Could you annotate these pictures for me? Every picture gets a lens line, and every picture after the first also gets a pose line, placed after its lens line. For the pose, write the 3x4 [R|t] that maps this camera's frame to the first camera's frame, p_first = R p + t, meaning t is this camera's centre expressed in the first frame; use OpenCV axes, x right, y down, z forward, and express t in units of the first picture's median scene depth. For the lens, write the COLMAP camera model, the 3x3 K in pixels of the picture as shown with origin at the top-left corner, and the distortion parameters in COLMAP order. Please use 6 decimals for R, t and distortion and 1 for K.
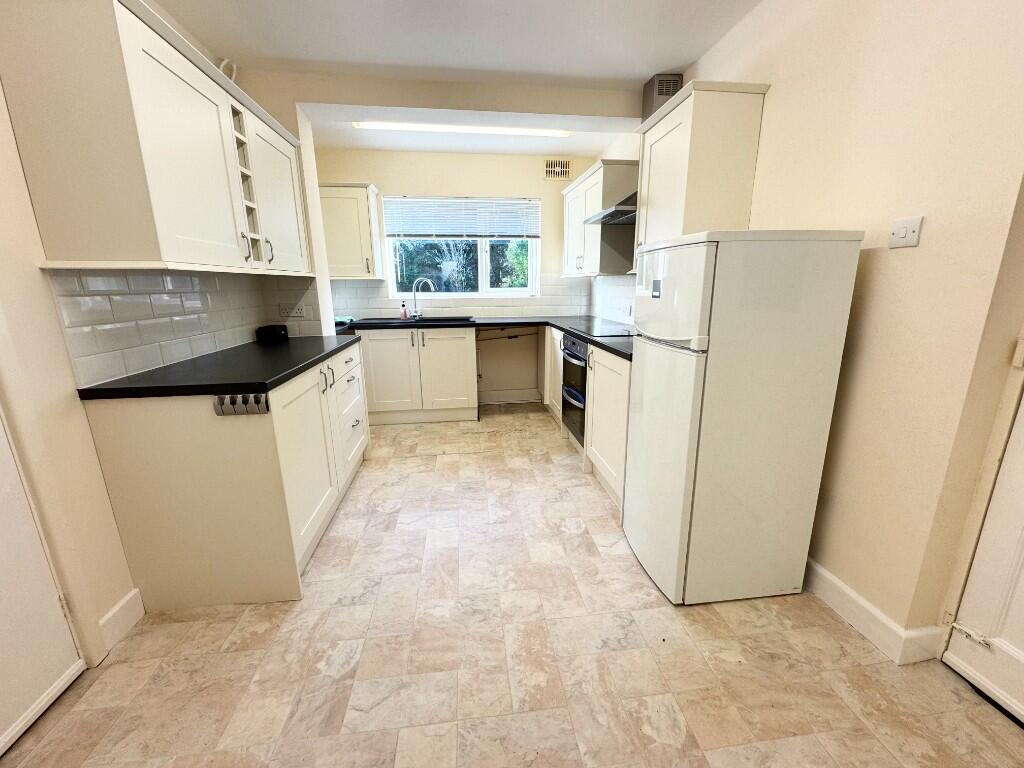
lens RADIAL K [[408.2, 0, 513.4], [0, 408.2, 383.8], [0, 0, 1]] dist [-0.005702, 0.000455]
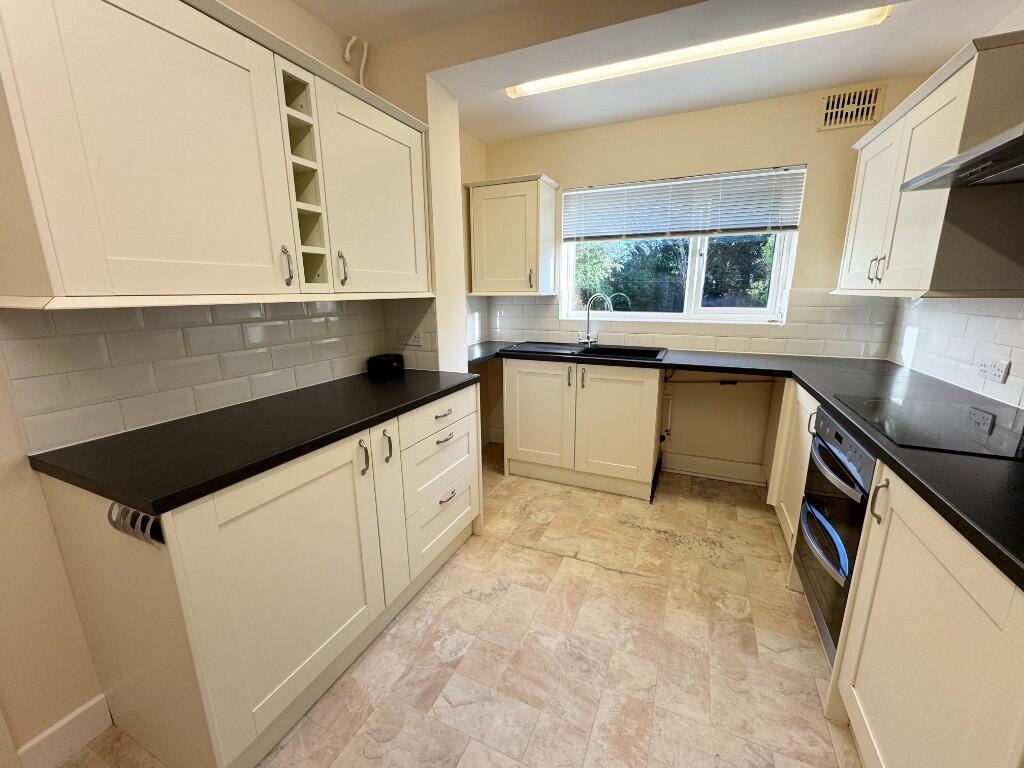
lens RADIAL K [[408.2, 0, 510.9], [0, 408.2, 383.6], [0, 0, 1]] dist [-0.005702, 0.000455]
pose [[0.851095, 0.119600, -0.511207, 0.045169], [-0.125458, 0.991828, 0.023173, -0.103343], [0.509801, 0.044412, 0.859145, 0.313146]]
